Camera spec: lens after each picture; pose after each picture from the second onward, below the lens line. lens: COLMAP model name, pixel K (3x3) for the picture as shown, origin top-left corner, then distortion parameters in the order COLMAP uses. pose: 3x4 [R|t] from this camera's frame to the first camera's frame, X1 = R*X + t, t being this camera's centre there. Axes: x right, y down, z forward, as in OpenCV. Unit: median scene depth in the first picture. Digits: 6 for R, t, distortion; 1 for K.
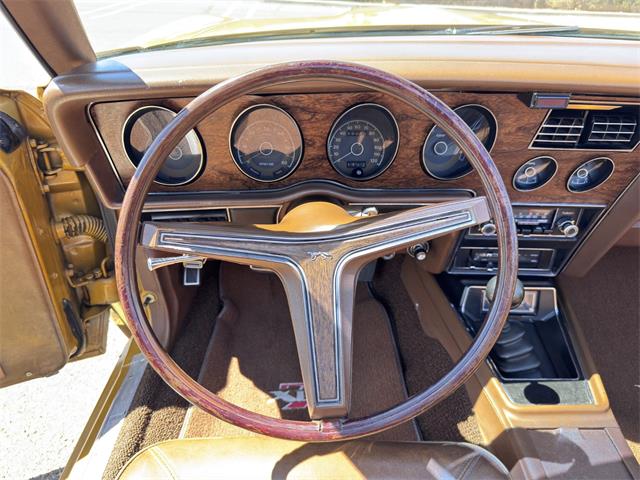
lens RADIAL K [[467.7, 0, 320.1], [0, 467.7, 245.5], [0, 0, 1]] dist [0.043740, -0.053046]
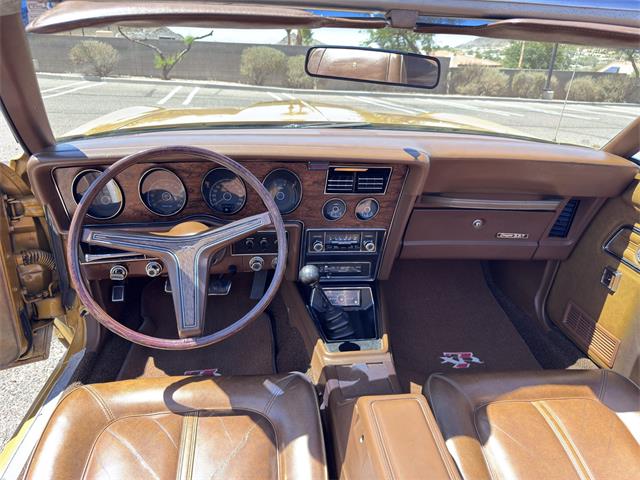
lens RADIAL K [[467.7, 0, 325.4], [0, 467.7, 243.0], [0, 0, 1]] dist [0.043740, -0.053046]
pose [[0.992266, -0.026328, 0.121302, 0.226809], [0.044457, 0.987797, -0.149266, 0.215861], [-0.115892, 0.153505, 0.981328, -0.612592]]
